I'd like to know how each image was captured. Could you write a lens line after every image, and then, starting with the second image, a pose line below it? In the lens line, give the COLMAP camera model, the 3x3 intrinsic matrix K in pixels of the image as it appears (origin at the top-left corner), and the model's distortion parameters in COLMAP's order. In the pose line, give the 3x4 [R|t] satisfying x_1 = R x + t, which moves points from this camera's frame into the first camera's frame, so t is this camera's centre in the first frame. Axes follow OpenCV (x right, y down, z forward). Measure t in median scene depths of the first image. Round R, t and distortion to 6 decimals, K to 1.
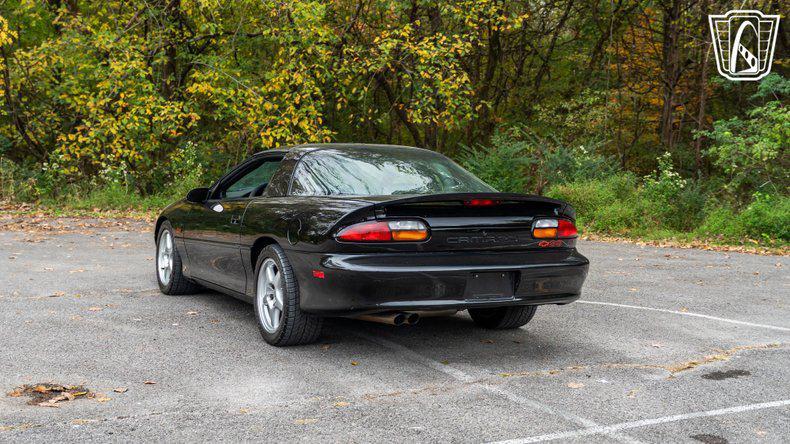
lens RADIAL K [[1097.4, 0, 391.4], [0, 1097.4, 203.2], [0, 0, 1]] dist [-0.000332, -0.019516]
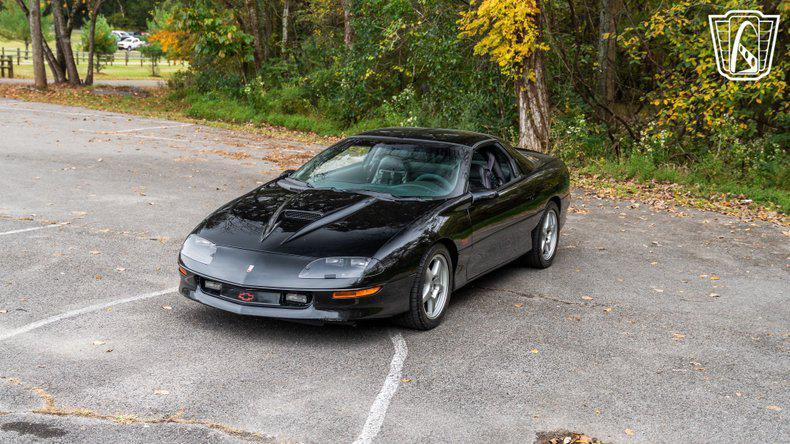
lens RADIAL K [[1077.3, 0, 392.5], [0, 1077.3, 209.2], [0, 0, 1]] dist [-0.007090, -0.024919]
pose [[0.578091, 0.132207, -0.805191, 0.359447], [-0.084741, 0.991178, 0.101904, -0.041603], [0.811560, 0.009322, 0.584195, 0.227020]]
